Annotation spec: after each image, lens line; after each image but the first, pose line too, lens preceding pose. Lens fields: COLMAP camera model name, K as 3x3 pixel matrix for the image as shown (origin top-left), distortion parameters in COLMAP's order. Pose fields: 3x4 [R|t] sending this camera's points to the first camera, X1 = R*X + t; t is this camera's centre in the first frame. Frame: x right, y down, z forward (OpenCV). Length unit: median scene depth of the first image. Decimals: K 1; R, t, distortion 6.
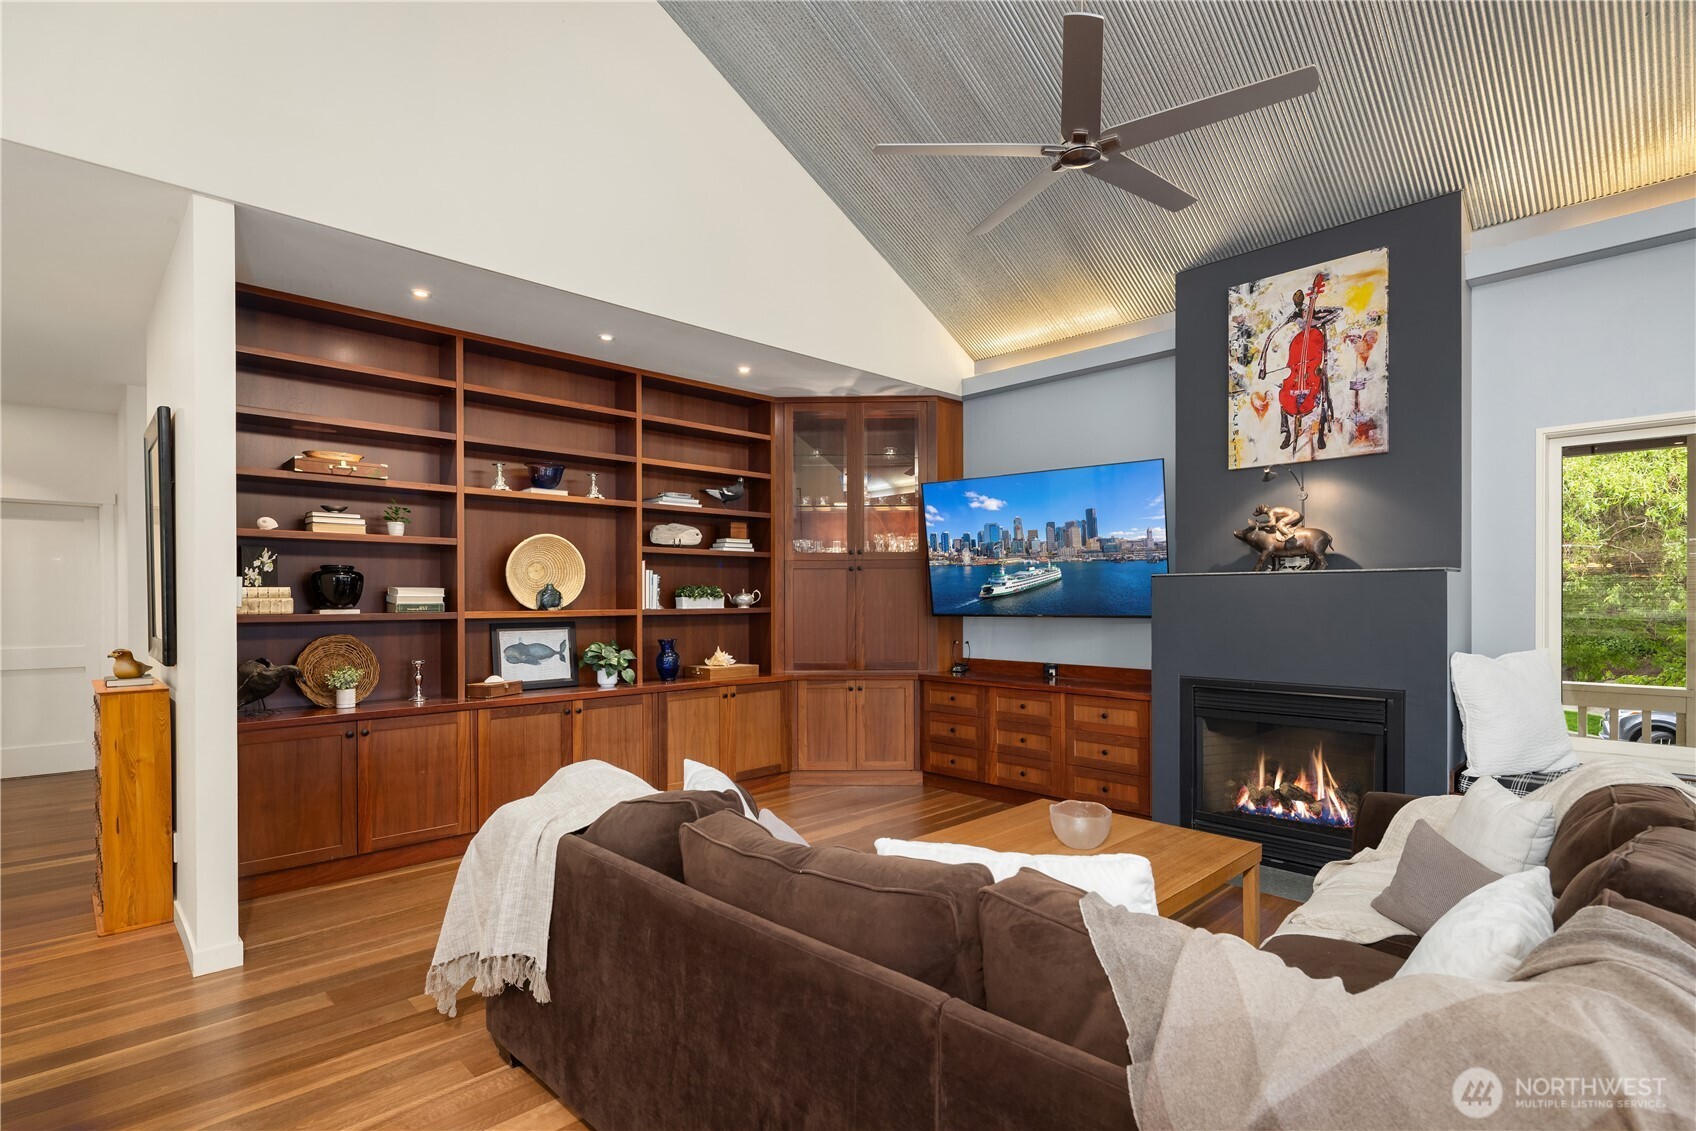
lens RADIAL K [[823.6, 0, 869.1], [0, 823.6, 609.4], [0, 0, 1]] dist [0.009611, -0.003608]
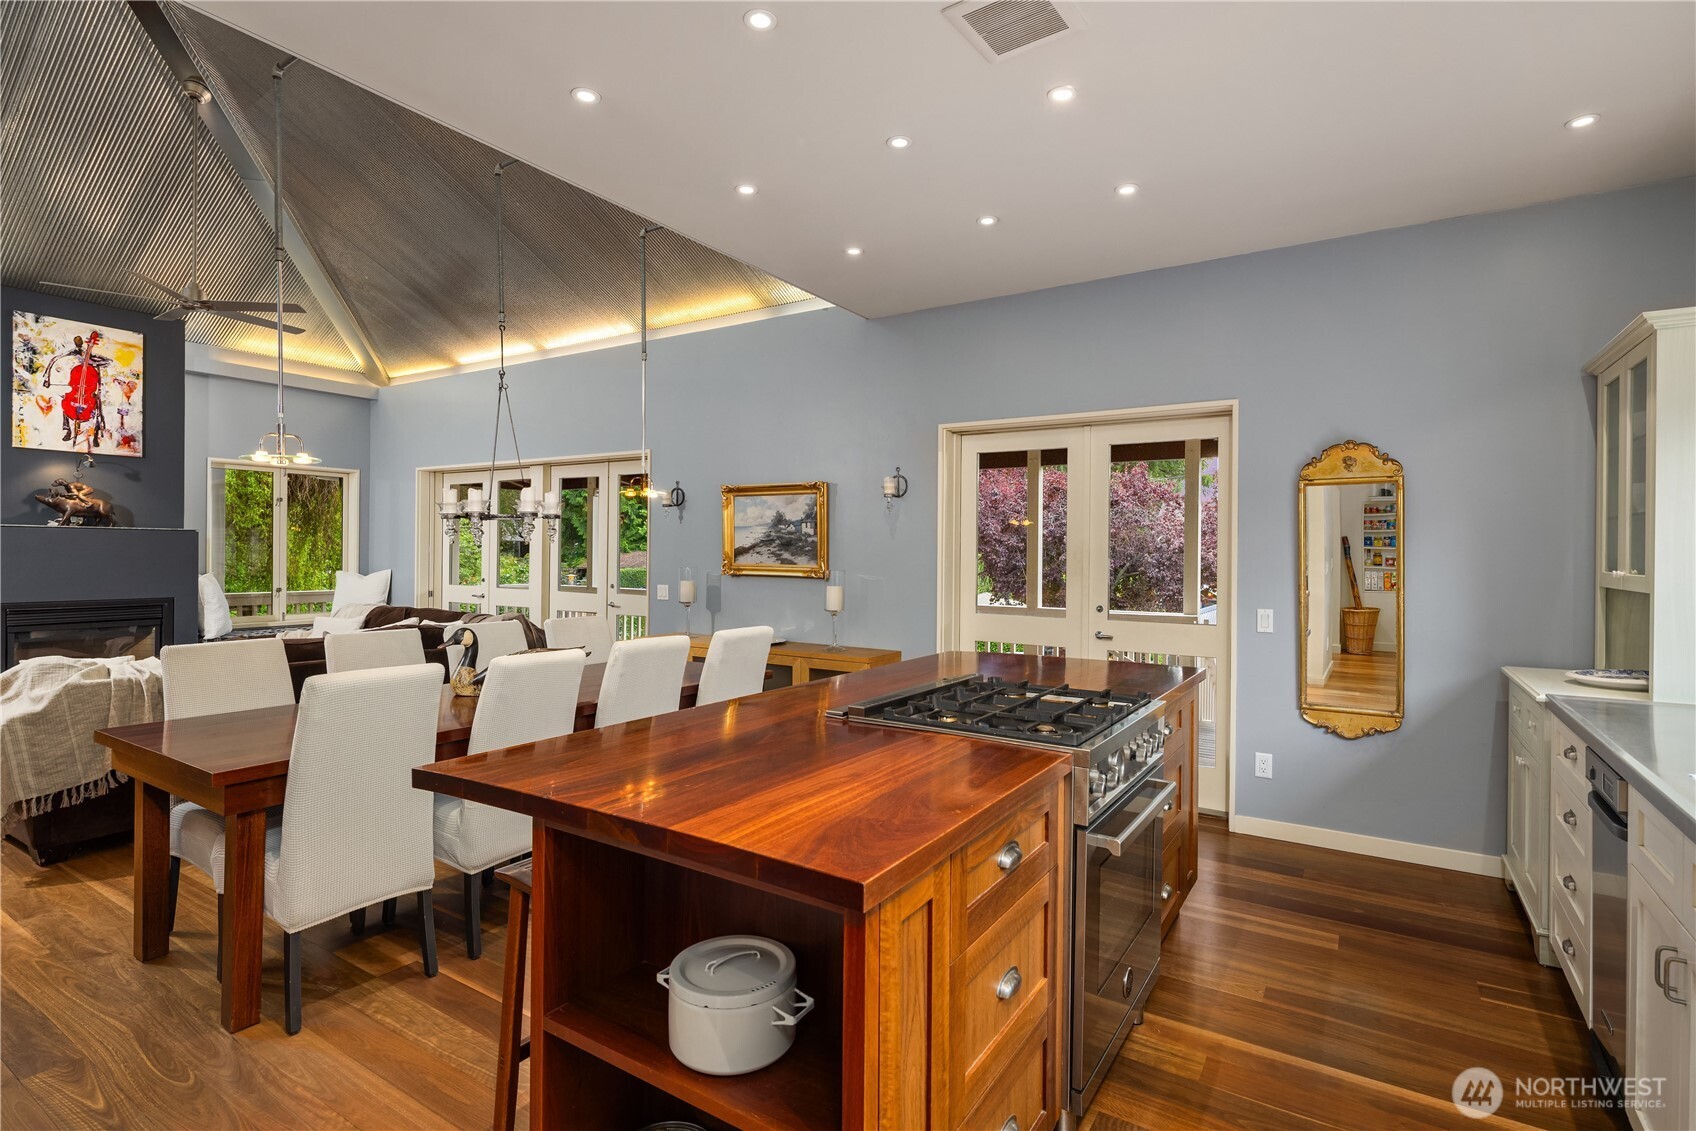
lens RADIAL K [[823.6, 0, 856.1], [0, 823.6, 553.7], [0, 0, 1]] dist [0.009611, -0.003608]
pose [[-0.210725, 0.000073, 0.977545, -1.103823], [0.001376, 0.999999, 0.000222, 0.003894], [-0.977544, 0.001392, -0.210725, -0.041937]]
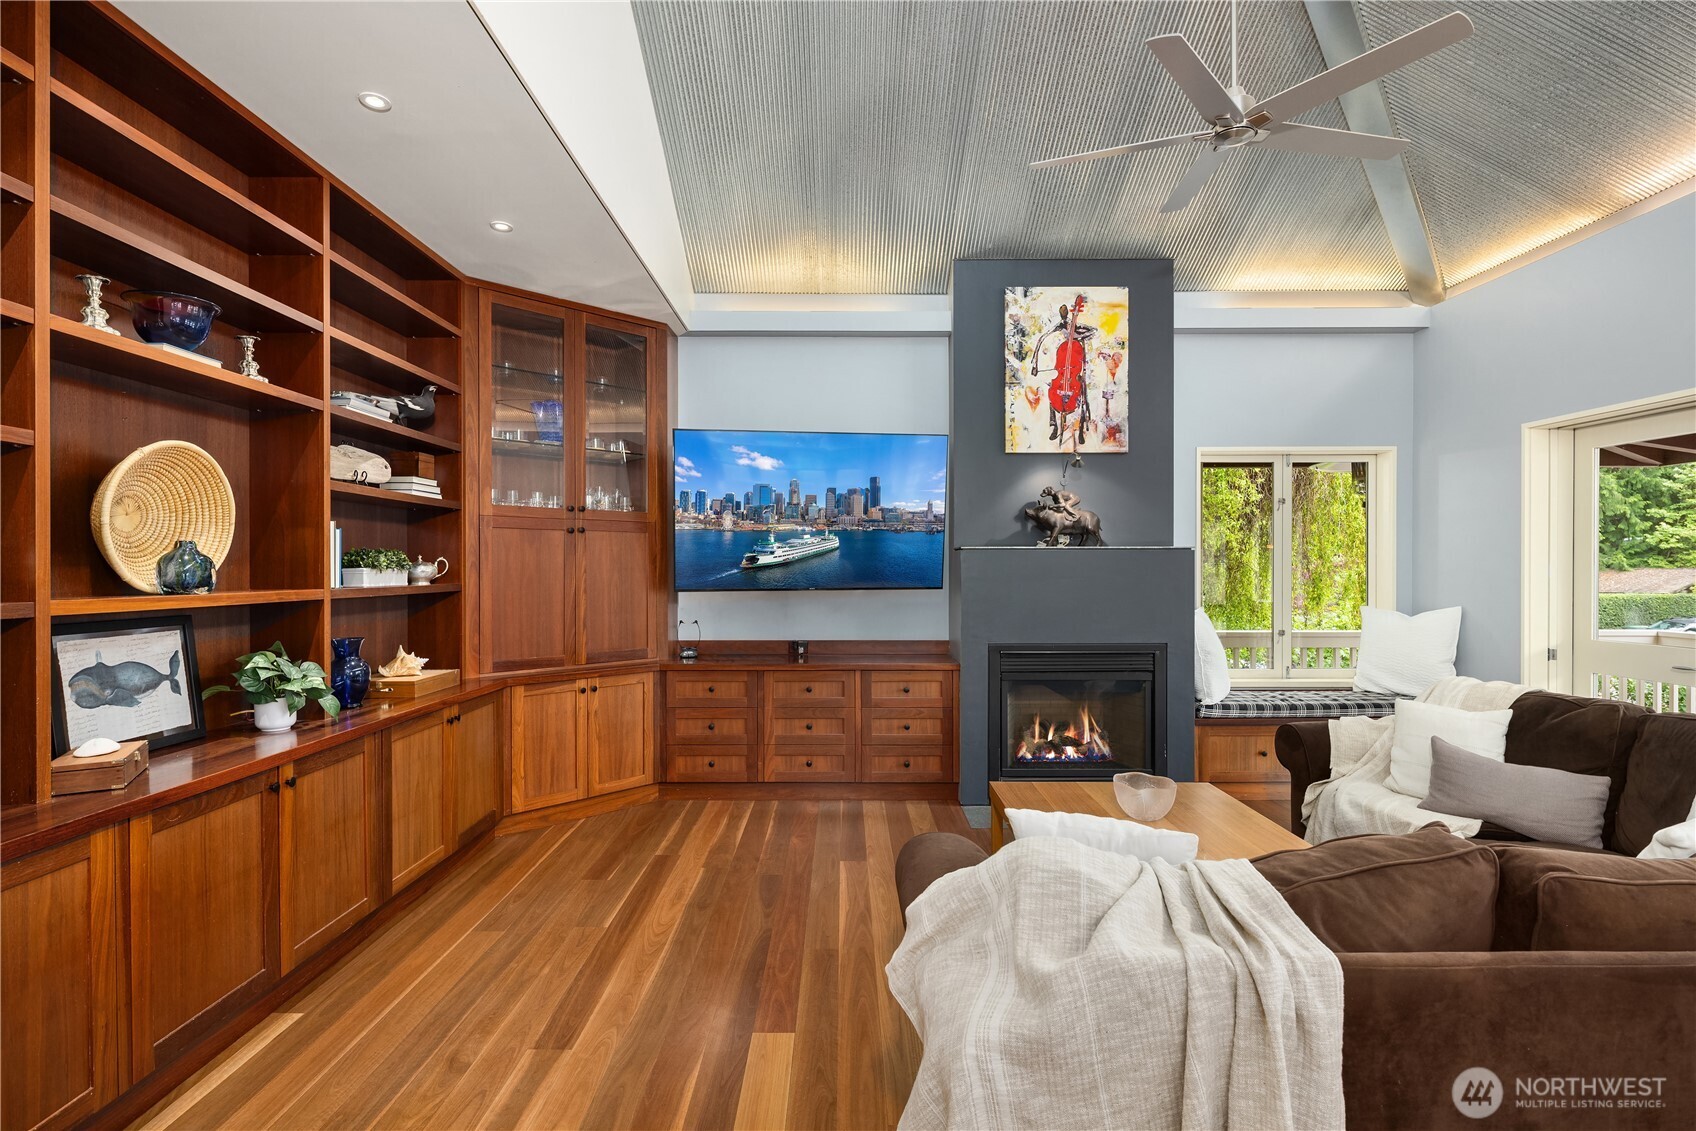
lens RADIAL K [[823.6, 0, 849.3], [0, 823.6, 570.5], [0, 0, 1]] dist [0.009611, -0.003608]
pose [[0.703487, 0.000188, 0.710708, -0.466745], [0.008243, 0.999931, -0.008424, -0.005128], [-0.710661, 0.011784, 0.703436, 0.364428]]
